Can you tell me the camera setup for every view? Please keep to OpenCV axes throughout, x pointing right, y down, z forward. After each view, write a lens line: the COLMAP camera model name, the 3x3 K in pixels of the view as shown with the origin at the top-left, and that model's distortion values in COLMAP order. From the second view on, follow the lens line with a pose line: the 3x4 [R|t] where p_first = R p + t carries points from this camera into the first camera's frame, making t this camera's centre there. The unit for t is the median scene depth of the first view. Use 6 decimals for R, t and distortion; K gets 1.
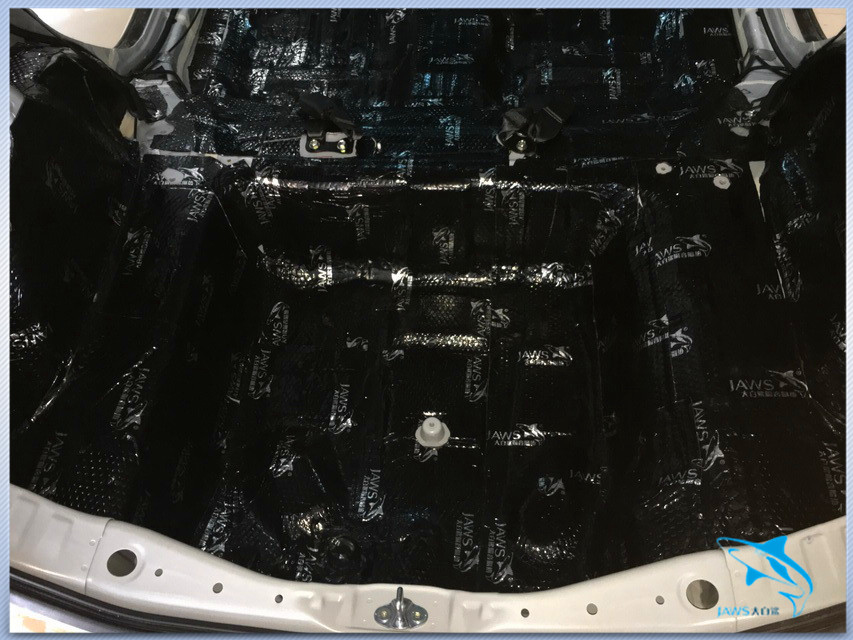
lens RADIAL K [[734.6, 0, 421.0], [0, 734.6, 315.3], [0, 0, 1]] dist [0.073359, -0.085520]
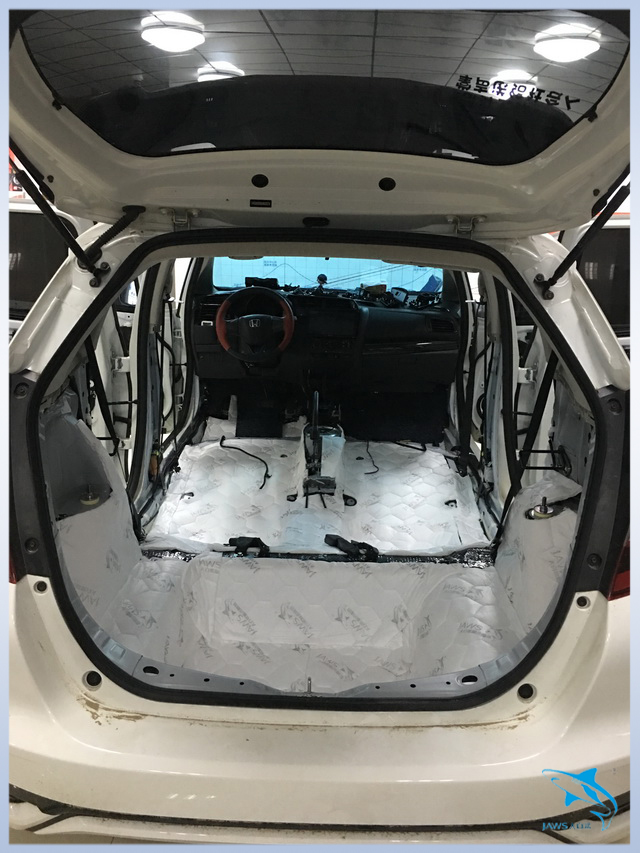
lens RADIAL K [[734.6, 0, 323.4], [0, 734.6, 428.4], [0, 0, 1]] dist [0.073359, -0.085520]
pose [[0.994792, 0.069801, 0.074270, -0.097708], [-0.004574, 0.758528, -0.651625, 0.615347], [-0.101820, 0.647892, 0.754897, -0.438551]]
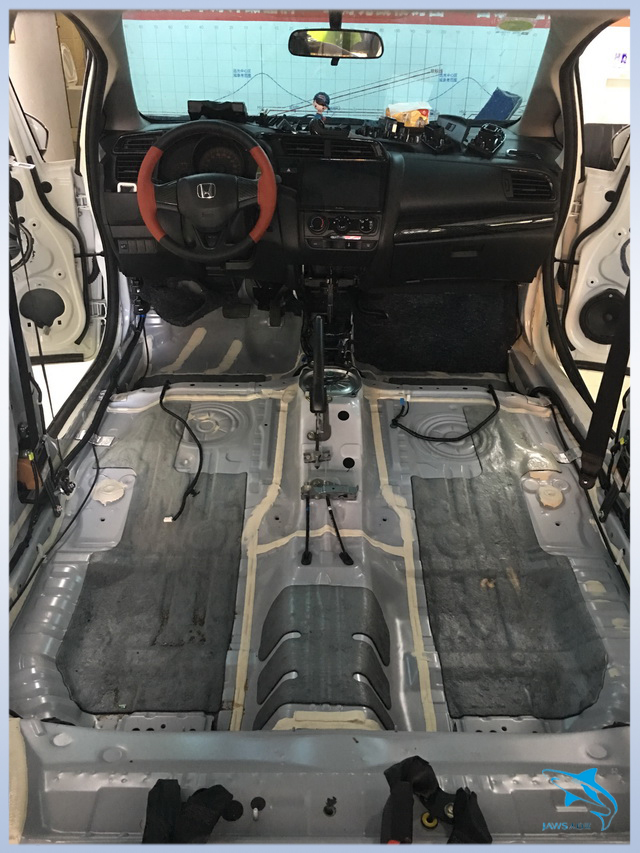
lens RADIAL K [[734.6, 0, 324.6], [0, 734.6, 427.7], [0, 0, 1]] dist [0.073359, -0.085520]
pose [[0.994381, 0.032210, 0.100839, -0.072751], [0.018151, 0.886595, -0.462190, -0.215789], [-0.104290, 0.461424, 0.881029, 0.173934]]
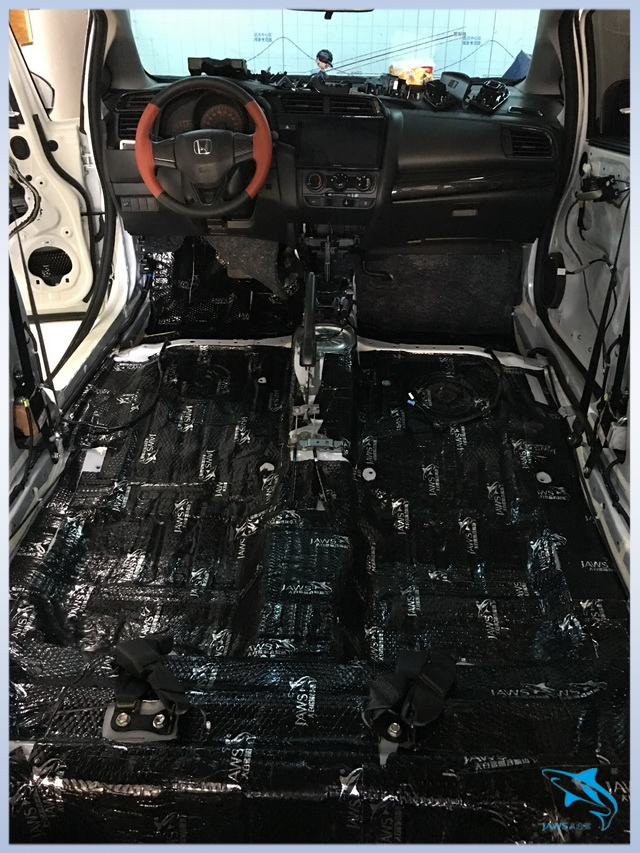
lens RADIAL K [[734.6, 0, 323.9], [0, 734.6, 423.8], [0, 0, 1]] dist [0.073359, -0.085520]
pose [[0.997326, 0.044361, 0.058083, 0.003418], [-0.014564, 0.899416, -0.436850, -0.169881], [-0.071620, 0.434836, 0.897657, 0.162646]]
